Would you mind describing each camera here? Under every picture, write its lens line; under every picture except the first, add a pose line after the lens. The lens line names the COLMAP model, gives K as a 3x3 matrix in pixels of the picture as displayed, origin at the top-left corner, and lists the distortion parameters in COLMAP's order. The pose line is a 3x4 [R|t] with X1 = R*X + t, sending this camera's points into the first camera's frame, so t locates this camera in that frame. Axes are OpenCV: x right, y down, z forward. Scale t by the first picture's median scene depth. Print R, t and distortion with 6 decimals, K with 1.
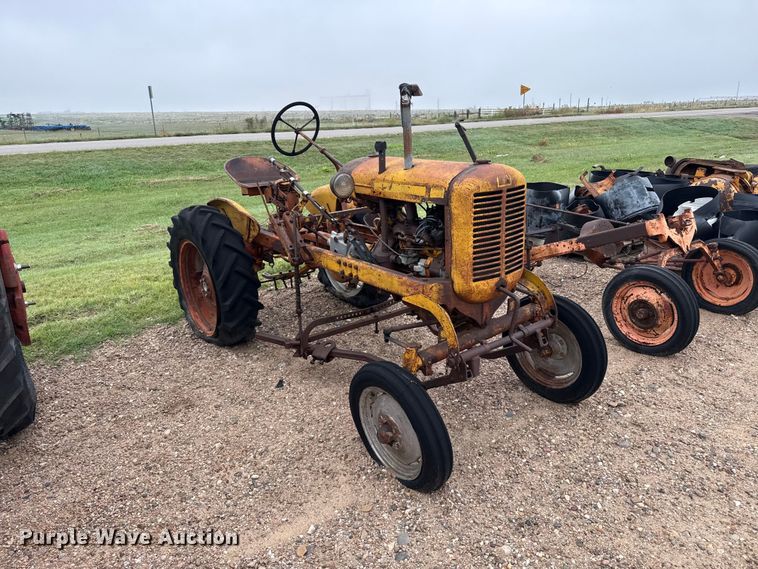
lens RADIAL K [[535.1, 0, 380.4], [0, 535.1, 278.5], [0, 0, 1]] dist [0.039967, -0.047010]
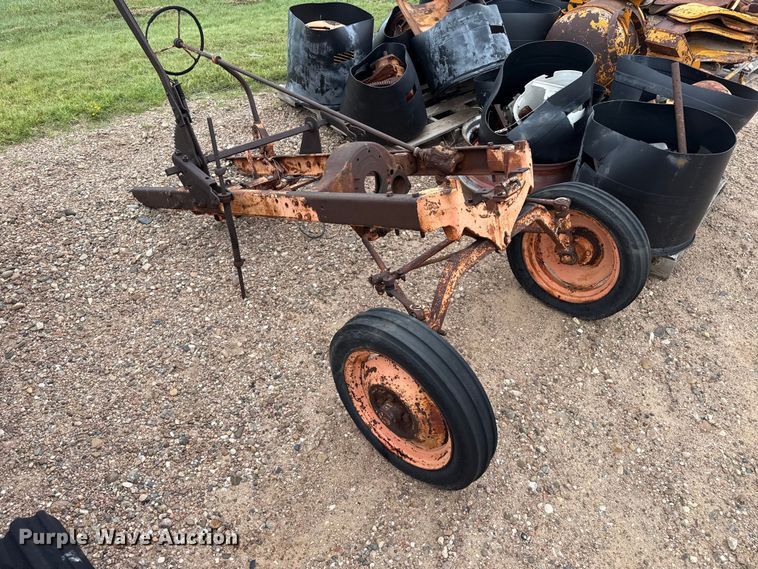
lens RADIAL K [[535.1, 0, 372.8], [0, 535.1, 281.7], [0, 0, 1]] dist [0.039967, -0.047010]
pose [[0.981535, -0.067367, 0.179029, 0.325496], [-0.005326, 0.925943, 0.377625, -0.179479], [-0.191211, -0.371605, 0.908487, 0.512487]]
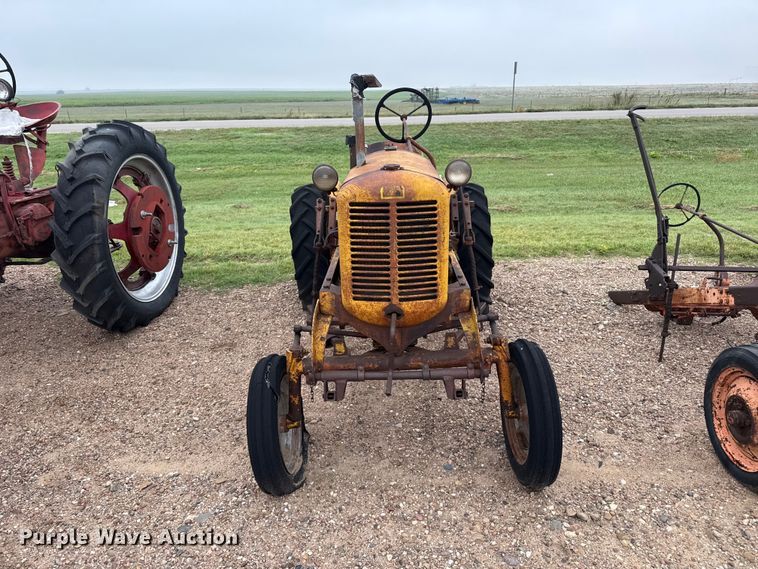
lens RADIAL K [[535.1, 0, 380.4], [0, 535.1, 285.2], [0, 0, 1]] dist [0.039967, -0.047010]
pose [[0.780122, 0.216230, -0.587073, 0.410936], [-0.183506, 0.976186, 0.115699, -0.073180], [0.598110, 0.017472, 0.801224, 0.172969]]
